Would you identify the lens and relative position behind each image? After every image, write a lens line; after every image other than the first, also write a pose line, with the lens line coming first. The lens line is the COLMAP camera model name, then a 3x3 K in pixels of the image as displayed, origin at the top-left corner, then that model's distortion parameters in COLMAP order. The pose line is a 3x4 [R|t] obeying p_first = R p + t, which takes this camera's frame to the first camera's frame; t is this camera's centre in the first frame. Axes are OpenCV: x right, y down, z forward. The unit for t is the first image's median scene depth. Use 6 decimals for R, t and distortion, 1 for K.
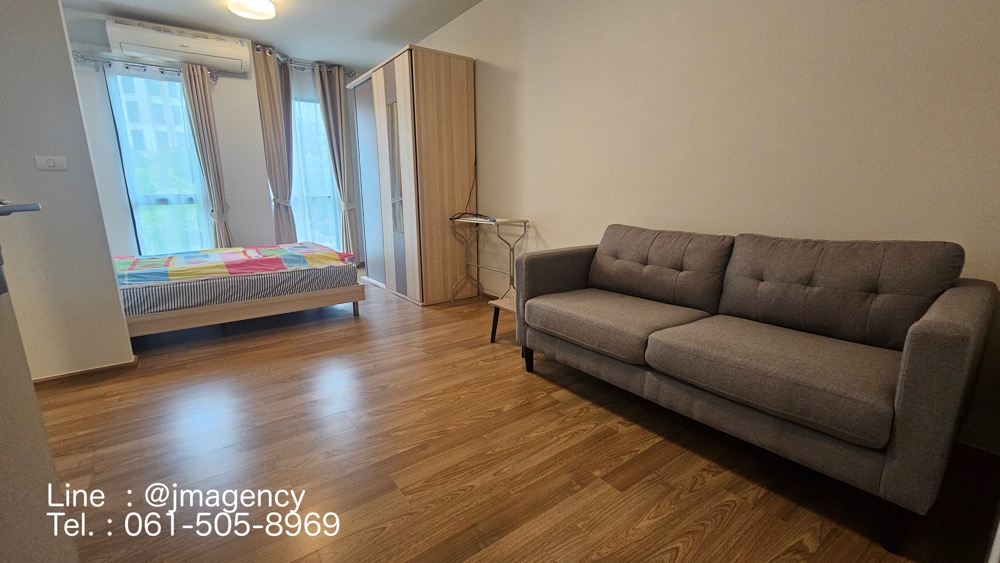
lens RADIAL K [[412.6, 0, 489.9], [0, 412.6, 278.7], [0, 0, 1]] dist [-0.000735, -0.000729]
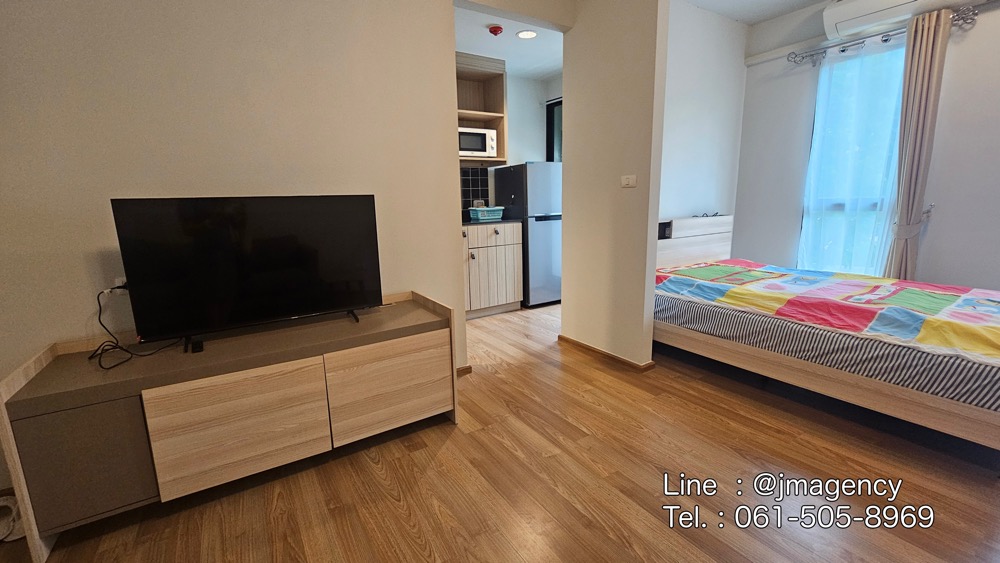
lens RADIAL K [[412.6, 0, 496.6], [0, 412.6, 277.4], [0, 0, 1]] dist [-0.000735, -0.000729]
pose [[-0.050974, 0.201051, -0.978254, 0.085745], [-0.178537, 0.961913, 0.206996, -0.102741], [0.982612, 0.185206, -0.013137, 0.371081]]
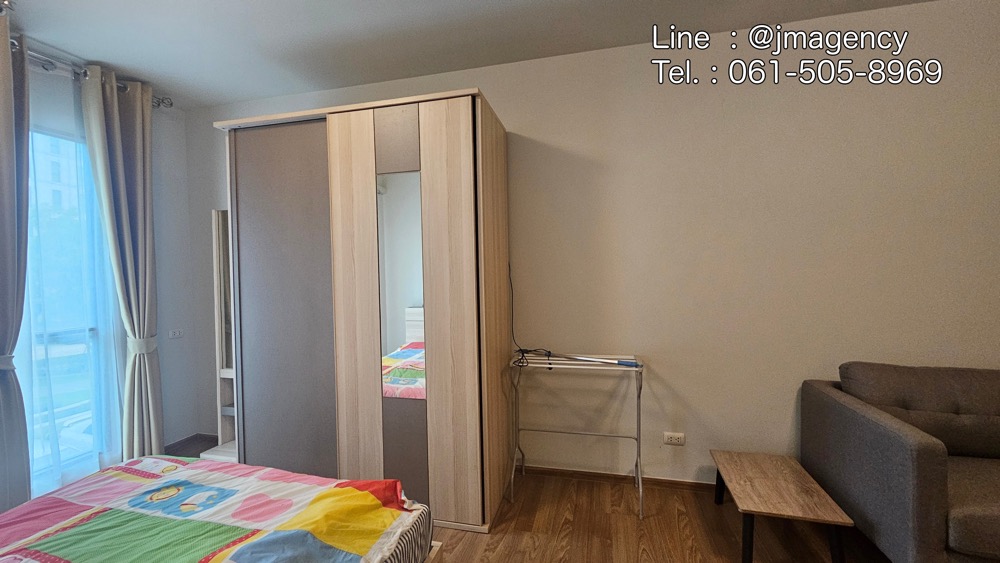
lens RADIAL K [[412.6, 0, 500.6], [0, 412.6, 280.2], [0, 0, 1]] dist [-0.000735, -0.000729]
pose [[0.771297, -0.016886, 0.636252, -0.464325], [0.141890, 0.979053, -0.146023, -0.167162], [-0.620458, 0.202905, 0.757536, 0.483934]]
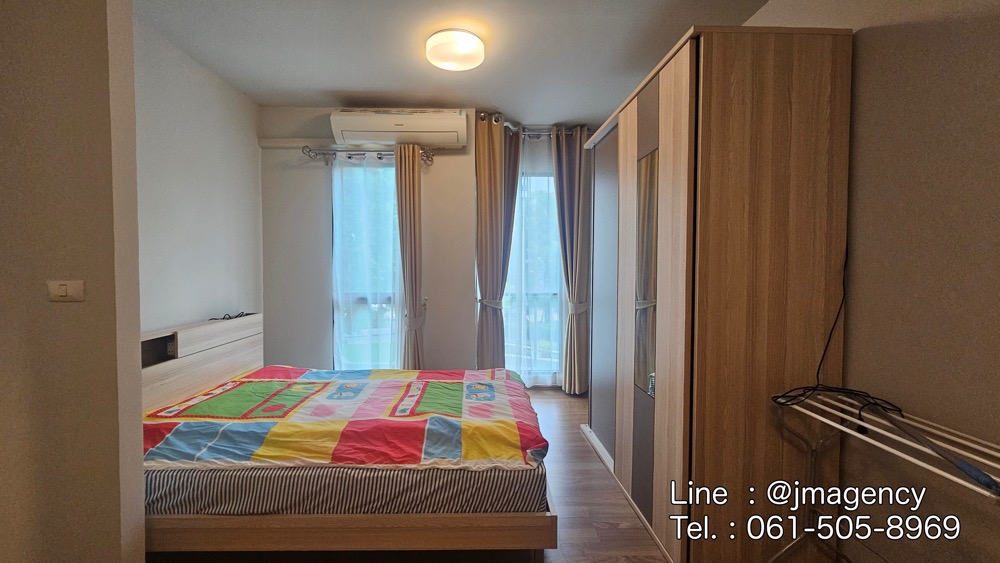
lens RADIAL K [[412.6, 0, 487.3], [0, 412.6, 279.8], [0, 0, 1]] dist [-0.000735, -0.000729]
pose [[0.824257, 0.034162, -0.565185, -0.095435], [-0.127937, 0.983601, -0.127128, -0.159087], [0.551573, 0.177094, 0.815110, 0.446475]]
